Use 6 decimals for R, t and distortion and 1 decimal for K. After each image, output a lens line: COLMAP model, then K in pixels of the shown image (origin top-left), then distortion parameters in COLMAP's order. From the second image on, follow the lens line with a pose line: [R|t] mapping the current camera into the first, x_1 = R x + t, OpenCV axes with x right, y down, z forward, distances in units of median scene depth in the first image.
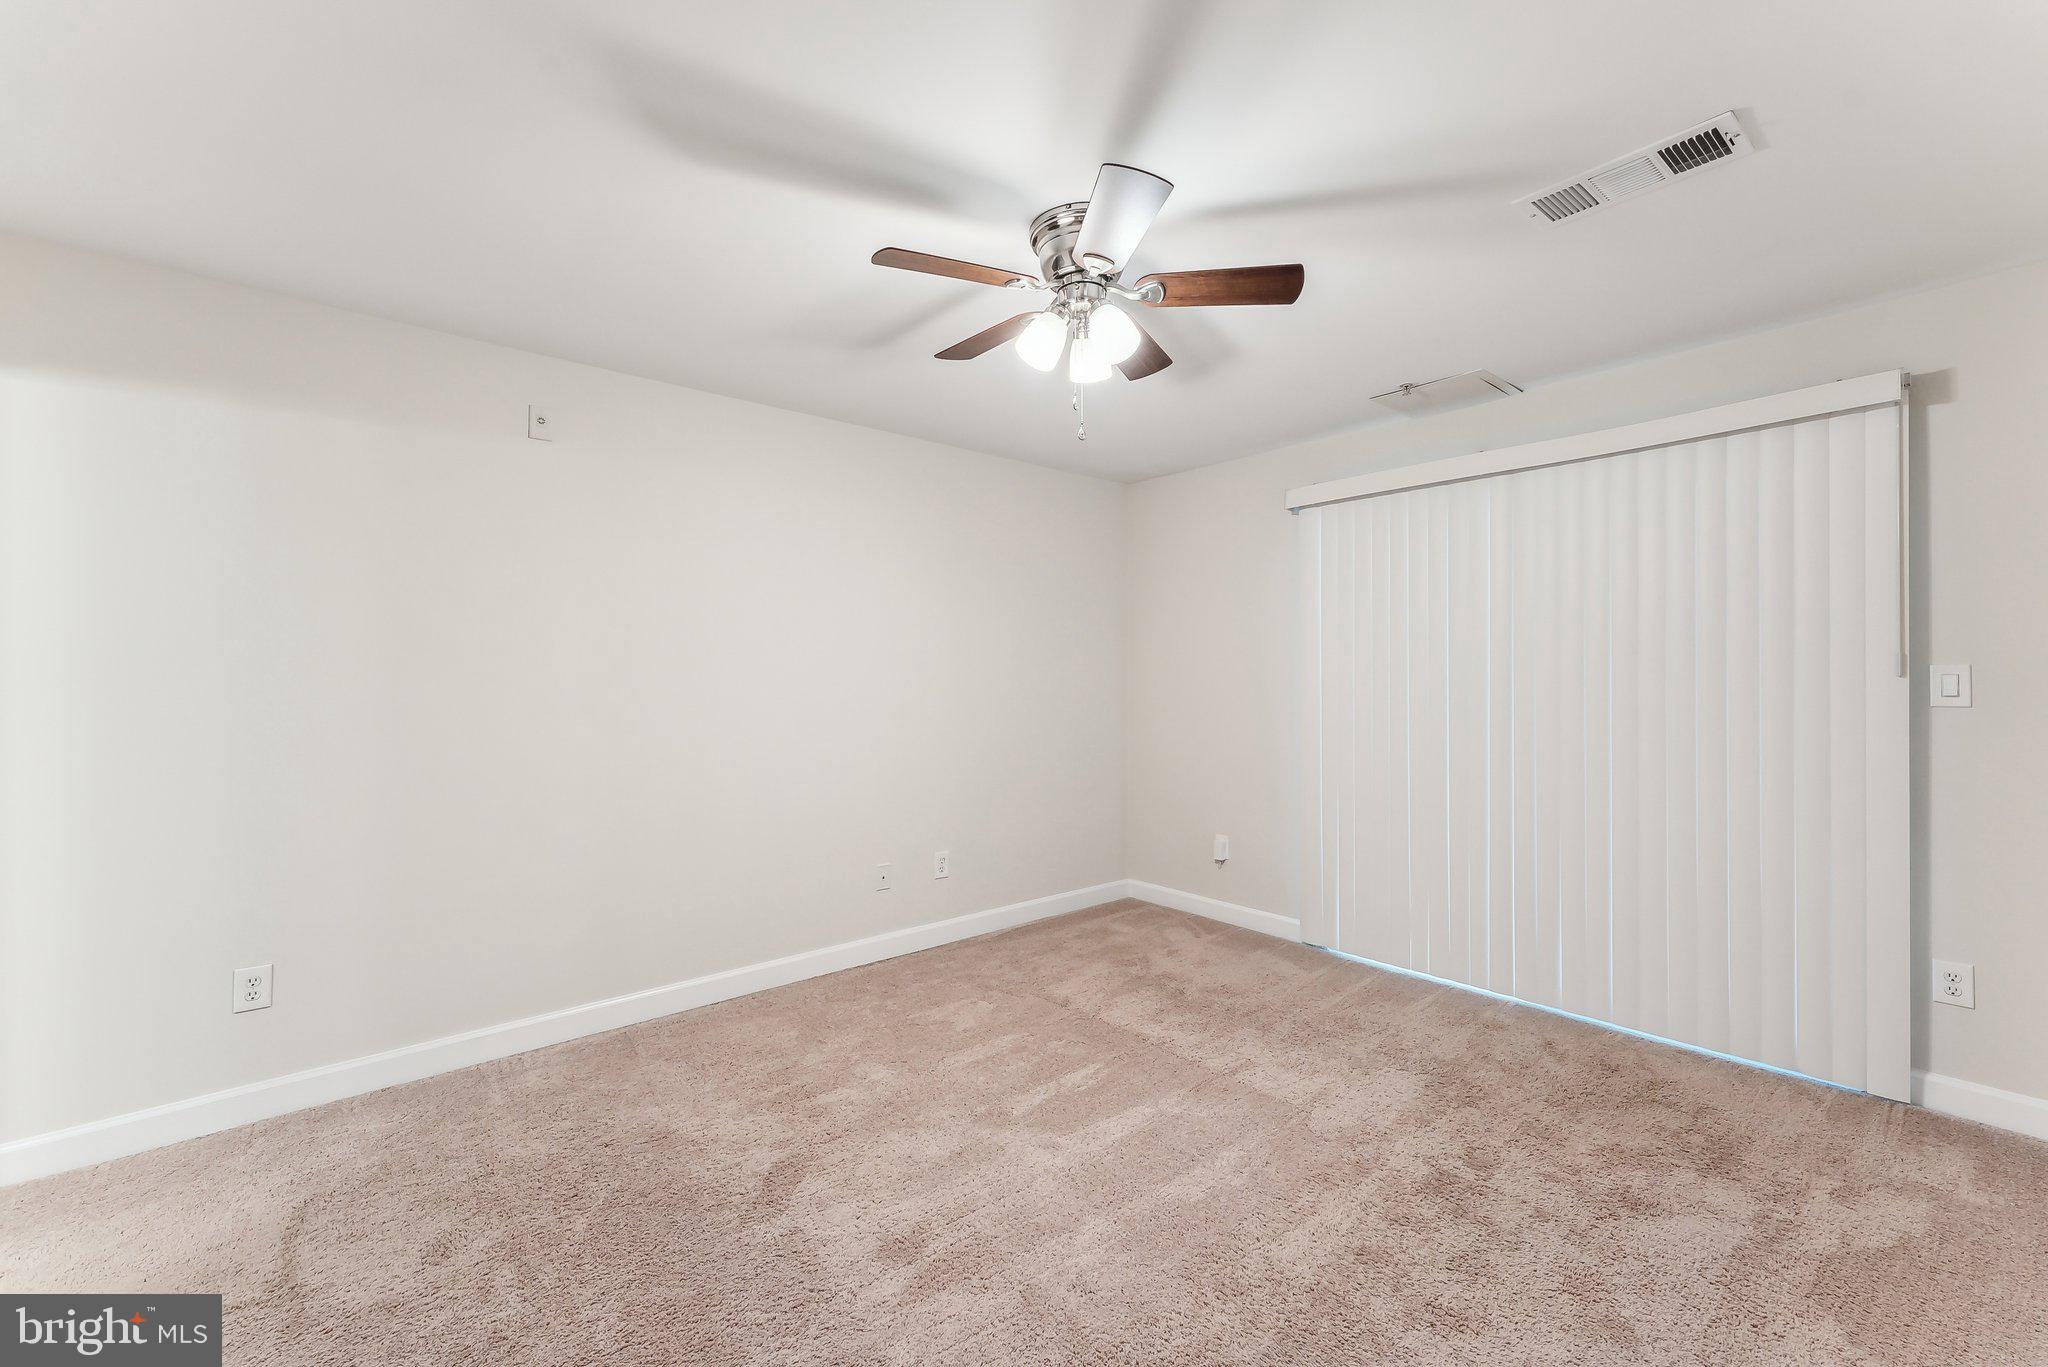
lens RADIAL K [[830.3, 0, 1018.1], [0, 830.3, 679.6], [0, 0, 1]] dist [0.002883, -0.000594]
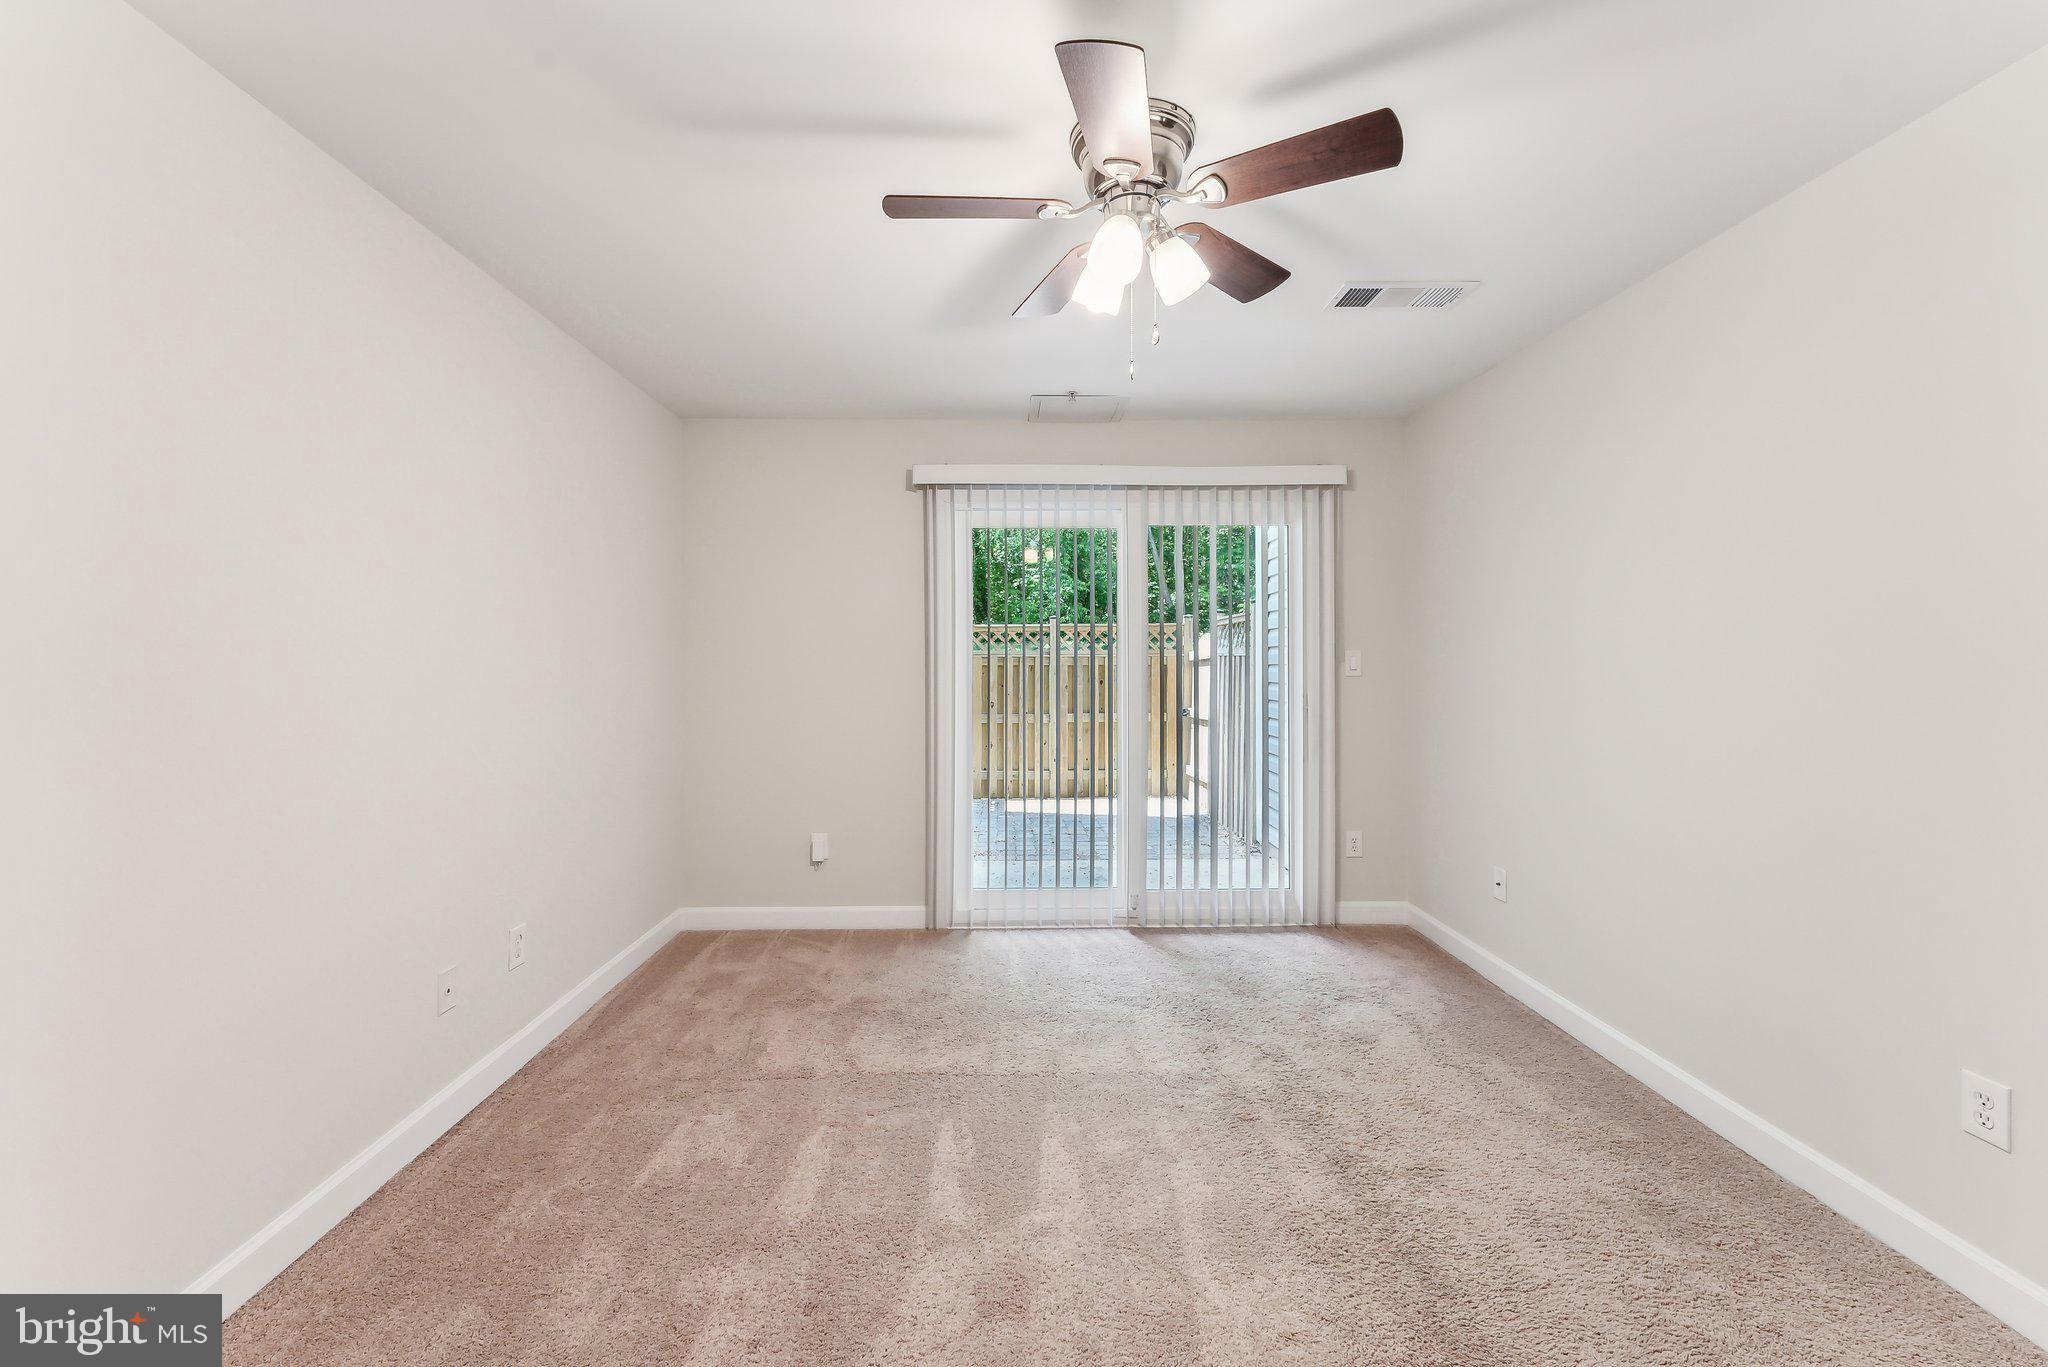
lens RADIAL K [[830.3, 0, 1021.4], [0, 830.3, 669.9], [0, 0, 1]] dist [0.002883, -0.000594]
pose [[0.640446, -0.011228, 0.767921, -0.392009], [0.004474, 0.999931, 0.010889, -0.000224], [-0.767990, -0.003539, 0.640452, 0.323108]]
